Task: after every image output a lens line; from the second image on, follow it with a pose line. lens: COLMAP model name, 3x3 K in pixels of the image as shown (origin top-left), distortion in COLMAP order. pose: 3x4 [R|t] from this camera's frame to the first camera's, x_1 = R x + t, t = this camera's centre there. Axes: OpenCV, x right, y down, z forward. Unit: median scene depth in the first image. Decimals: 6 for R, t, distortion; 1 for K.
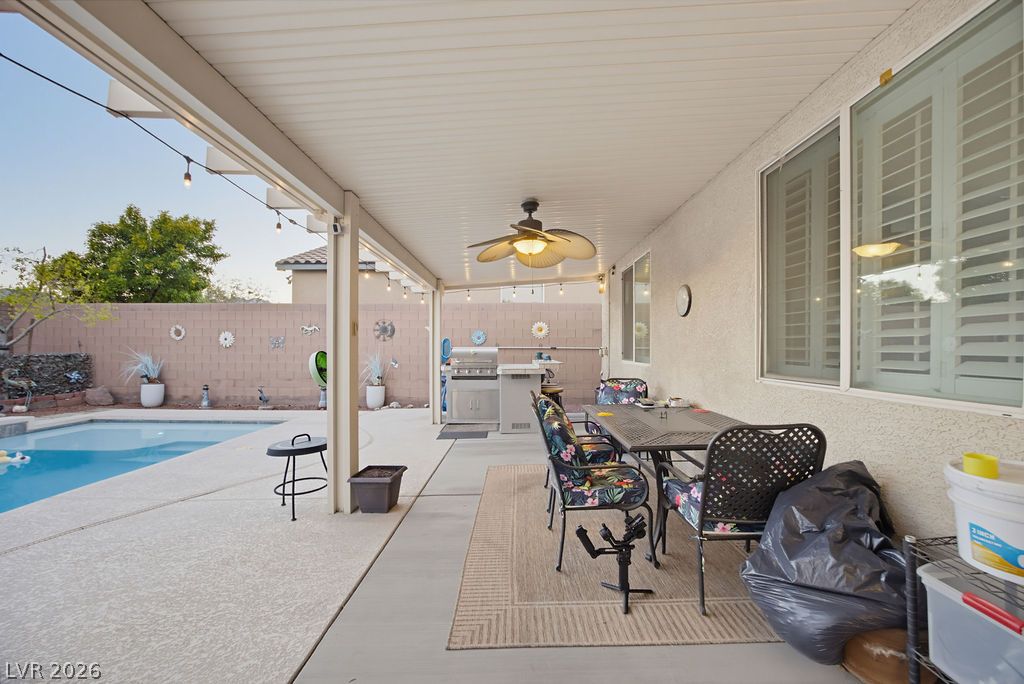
lens RADIAL K [[392.5, 0, 508.0], [0, 392.5, 348.3], [0, 0, 1]] dist [0.000852, 0.000389]
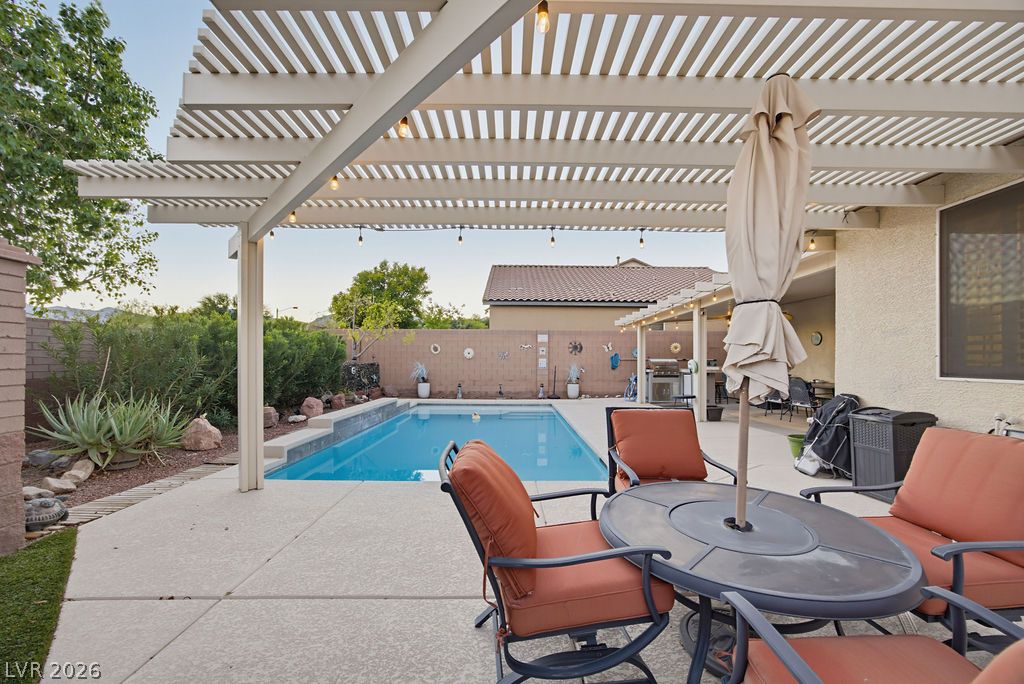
lens RADIAL K [[404.2, 0, 516.0], [0, 404.2, 361.7], [0, 0, 1]] dist [-0.000188, 0.000085]
pose [[0.999459, 0.002665, 0.032783, -0.596183], [-0.002725, 0.999995, 0.001786, 0.005509], [-0.032778, -0.001875, 0.999461, -0.554708]]
